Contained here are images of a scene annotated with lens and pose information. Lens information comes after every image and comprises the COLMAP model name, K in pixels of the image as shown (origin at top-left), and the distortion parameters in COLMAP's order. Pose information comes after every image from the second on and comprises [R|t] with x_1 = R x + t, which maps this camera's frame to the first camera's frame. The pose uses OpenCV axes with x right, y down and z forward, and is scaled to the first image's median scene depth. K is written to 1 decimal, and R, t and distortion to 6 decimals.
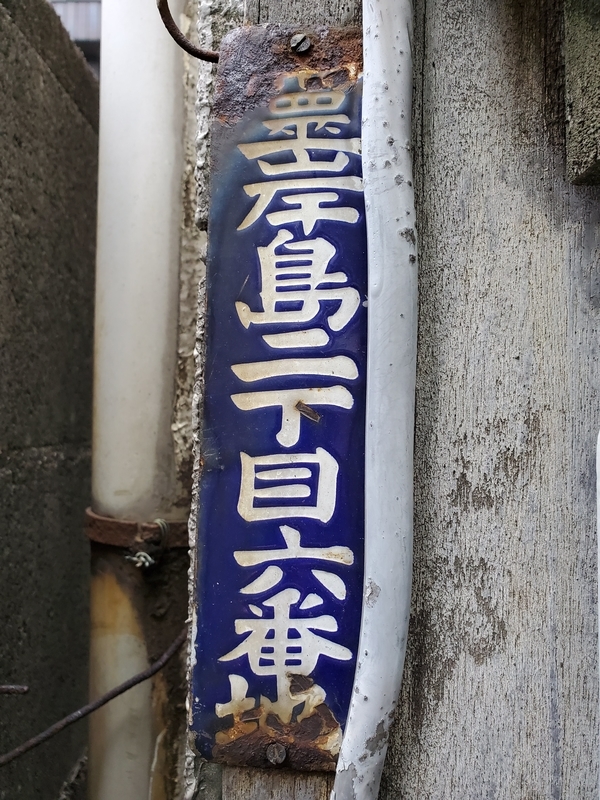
lens RADIAL K [[611.1, 0, 300.0], [0, 611.1, 400.0], [0, 0, 1]] dist [-0.006439, -0.003263]
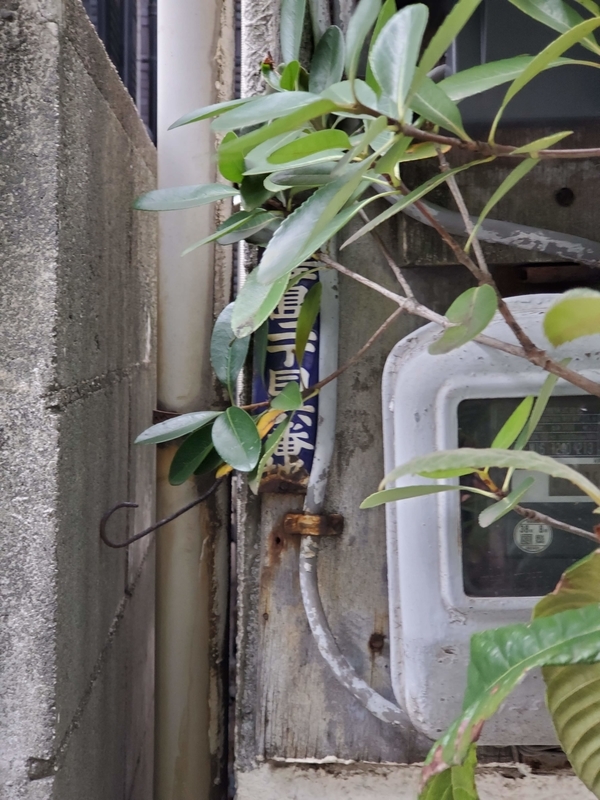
lens RADIAL K [[1215.9, 0, 300.0], [0, 1215.9, 400.0], [0, 0, 1]] dist [-0.003318, 0.000893]
pose [[0.998788, -0.001957, 0.049171, -0.223665], [-0.001959, 0.996835, 0.079468, -0.189745], [-0.049171, -0.079468, 0.995624, -4.083332]]
